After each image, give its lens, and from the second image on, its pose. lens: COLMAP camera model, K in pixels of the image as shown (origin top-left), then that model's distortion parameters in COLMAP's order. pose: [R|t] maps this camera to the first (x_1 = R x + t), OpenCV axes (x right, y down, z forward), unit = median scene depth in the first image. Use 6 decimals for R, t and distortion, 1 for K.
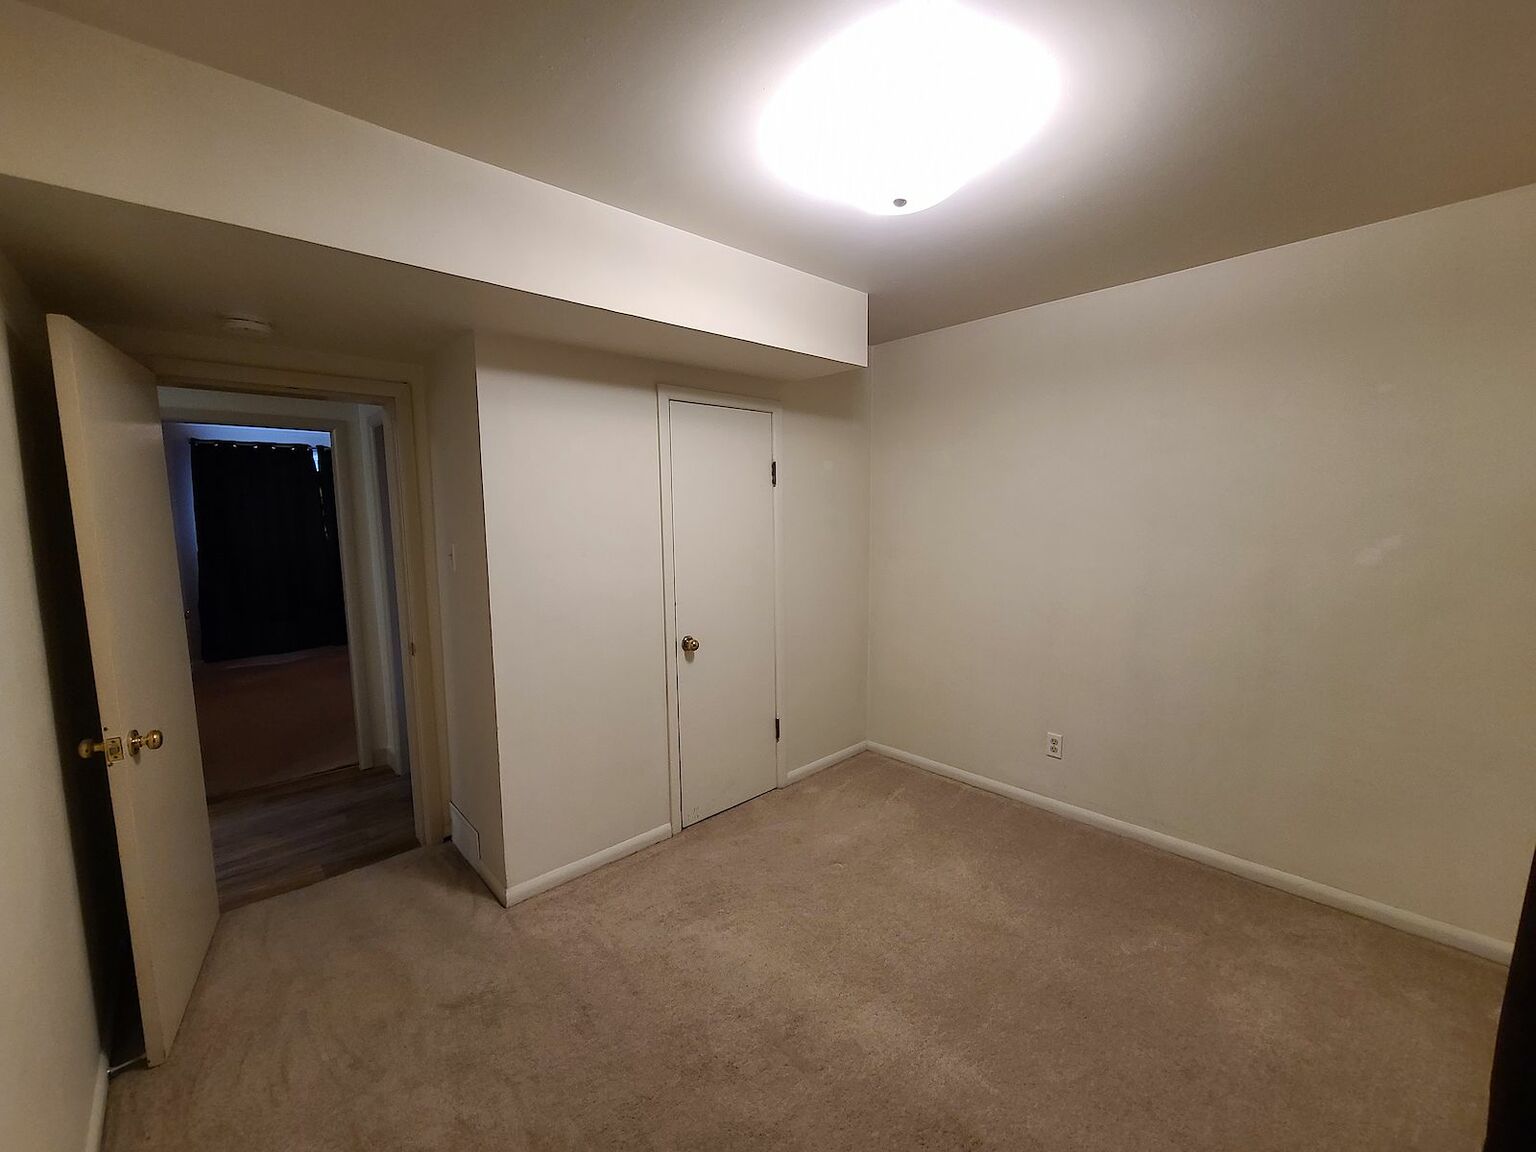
lens RADIAL K [[623.9, 0, 766.8], [0, 623.9, 572.8], [0, 0, 1]] dist [-0.000071, 0.000106]
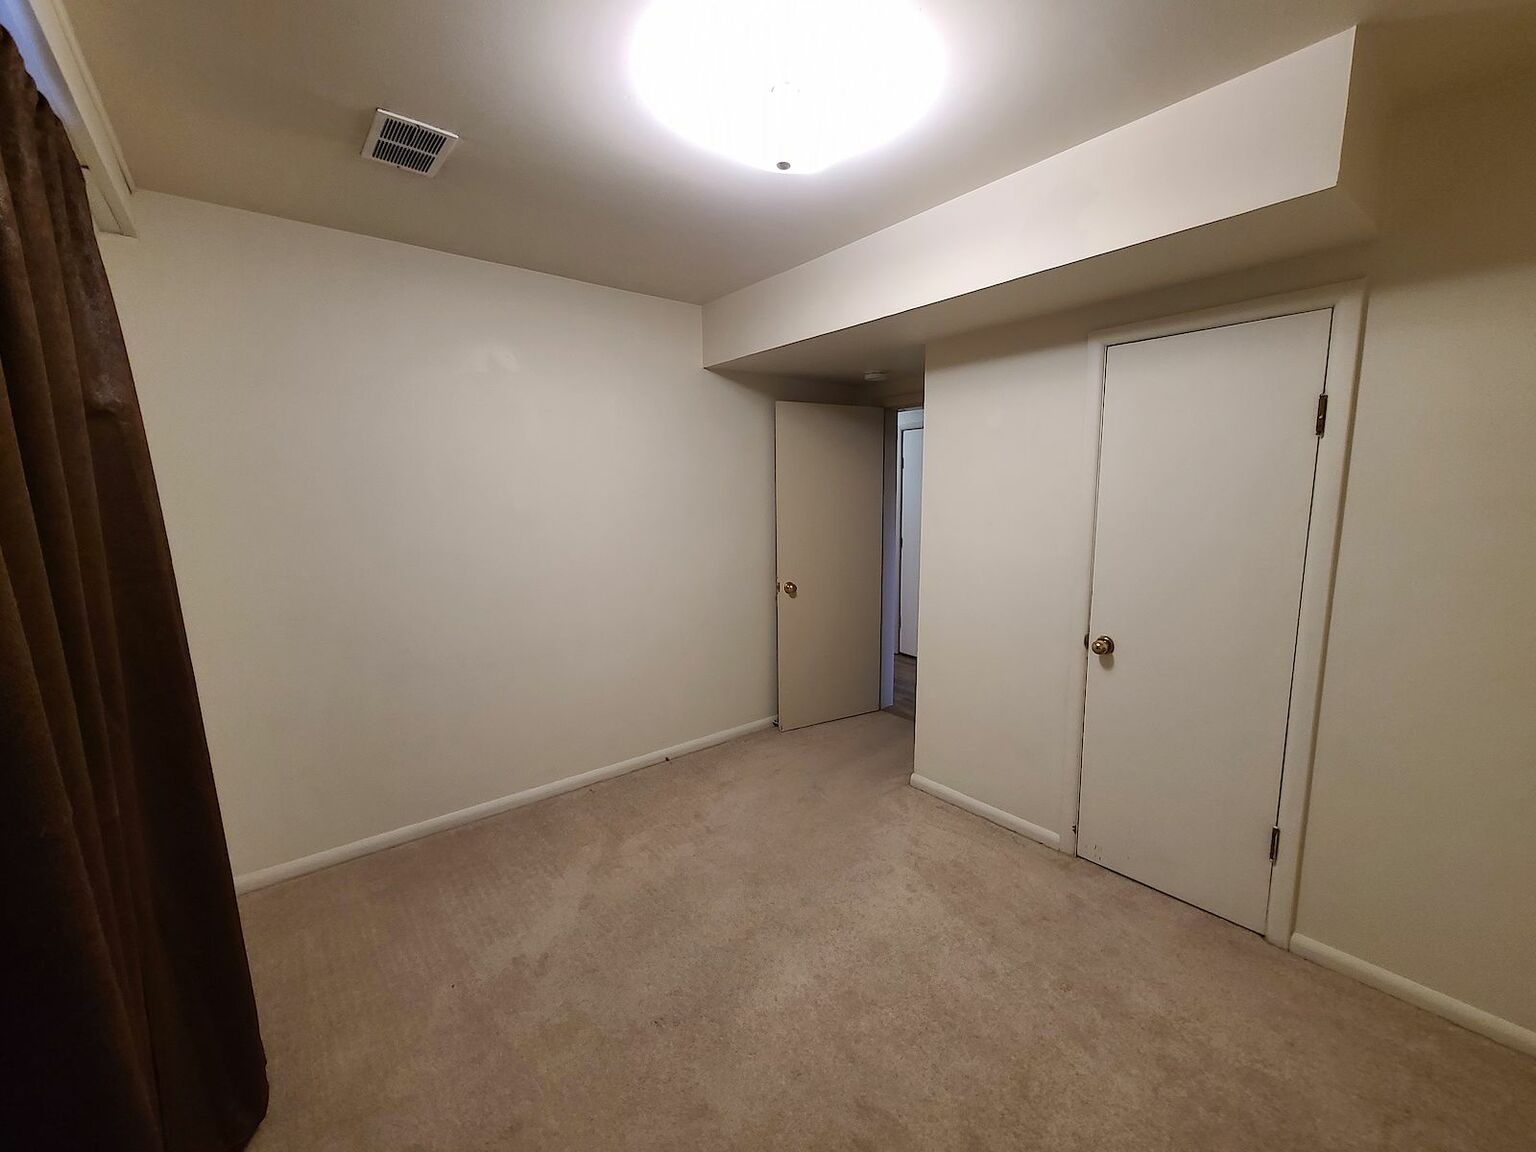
lens RADIAL K [[623.9, 0, 766.8], [0, 623.9, 578.1], [0, 0, 1]] dist [-0.000071, 0.000106]
pose [[-0.043933, 0.162873, -0.985668, 0.815644], [-0.090274, 0.981938, 0.166281, -0.083538], [0.994948, 0.096285, -0.028436, 0.688017]]
